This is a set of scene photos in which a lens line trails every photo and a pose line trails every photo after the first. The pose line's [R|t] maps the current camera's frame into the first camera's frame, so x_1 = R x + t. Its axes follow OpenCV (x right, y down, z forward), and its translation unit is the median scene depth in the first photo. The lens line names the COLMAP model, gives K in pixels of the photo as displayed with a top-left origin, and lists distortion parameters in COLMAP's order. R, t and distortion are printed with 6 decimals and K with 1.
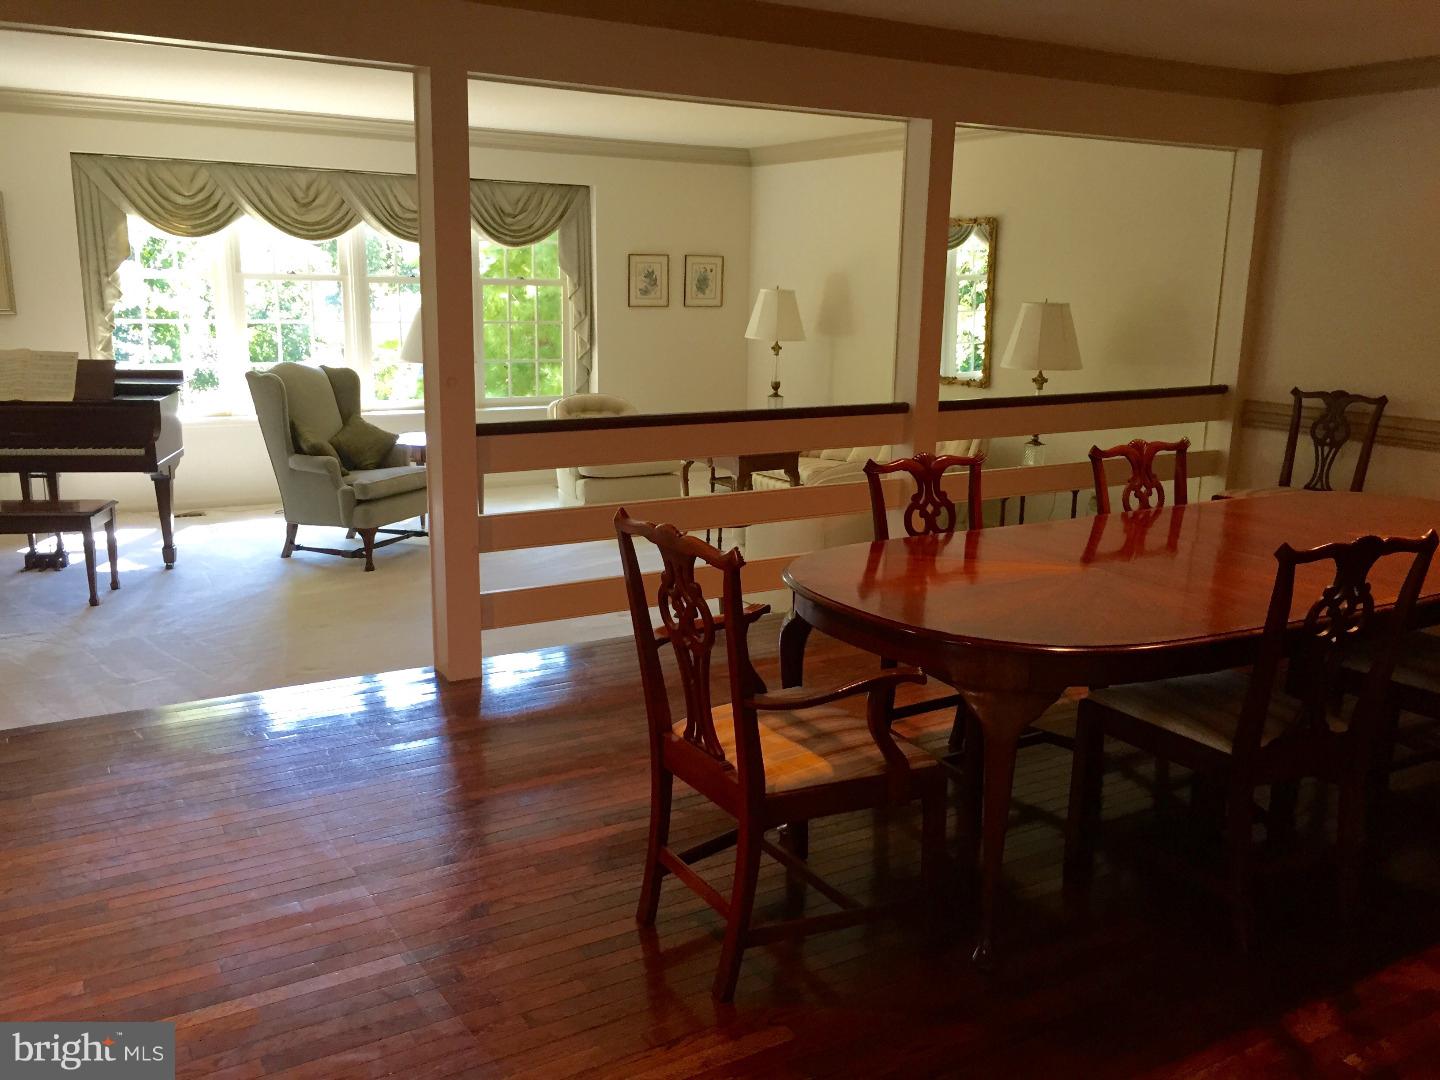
lens RADIAL K [[1222.2, 0, 718.7], [0, 1222.2, 531.3], [0, 0, 1]] dist [0.016244, -0.020653]
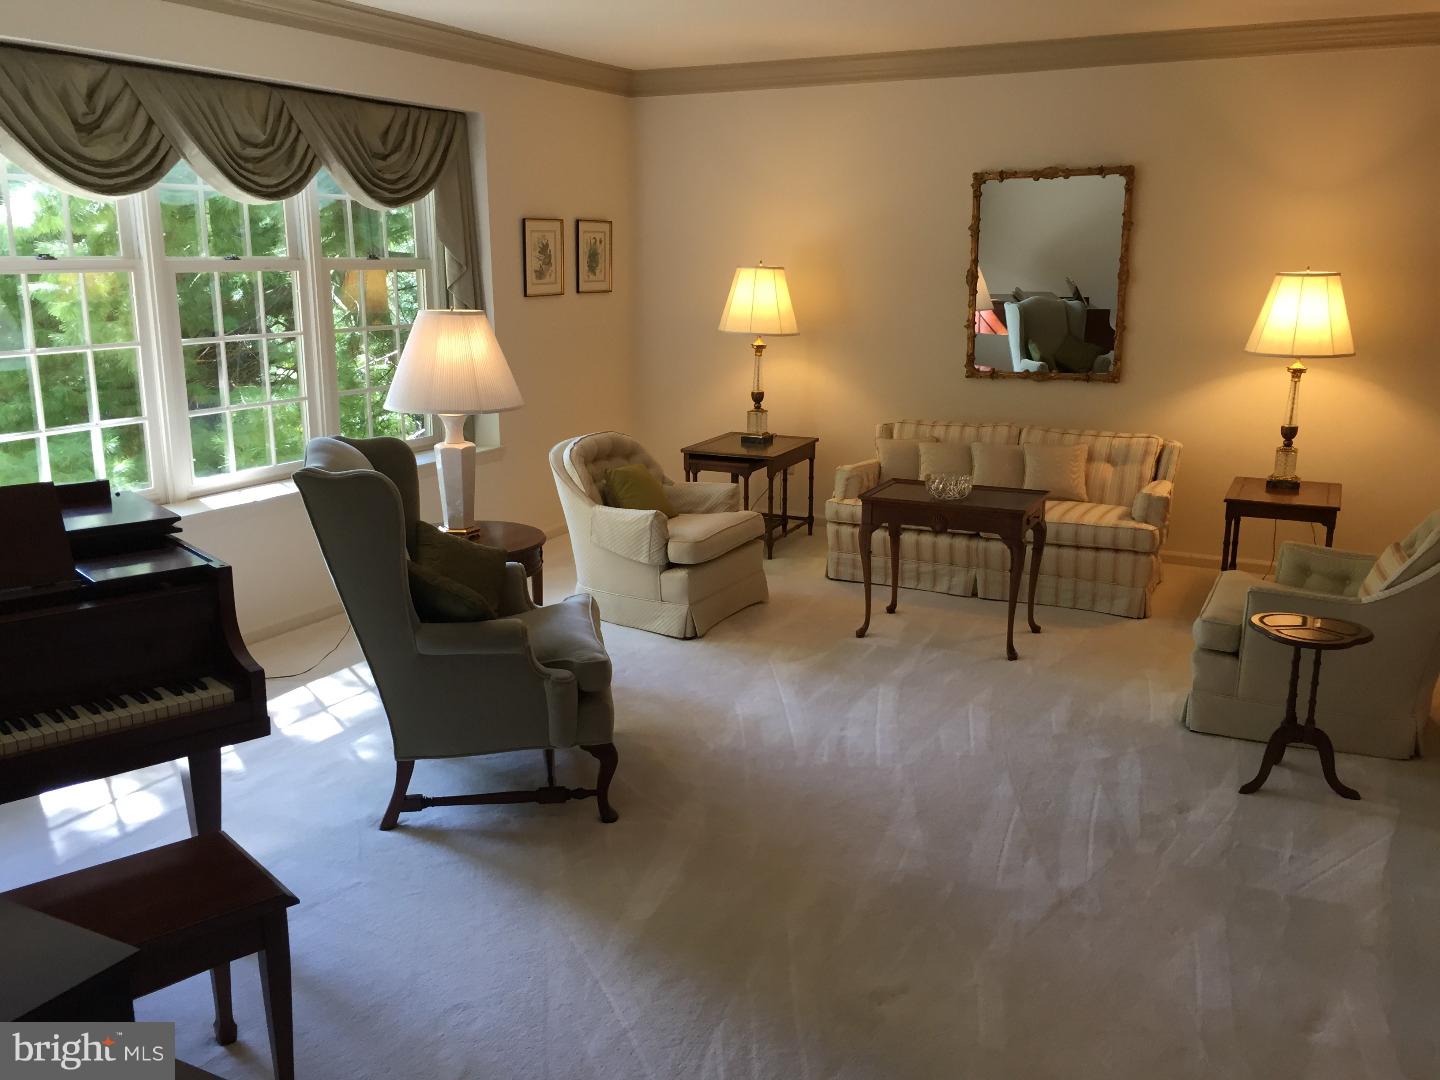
lens RADIAL K [[1222.2, 0, 717.5], [0, 1222.2, 552.9], [0, 0, 1]] dist [0.016244, -0.020653]
pose [[0.863823, -0.139165, 0.484193, -0.347295], [0.118952, 0.990257, 0.072399, -0.082773], [-0.489551, -0.004944, 0.871961, 0.369256]]
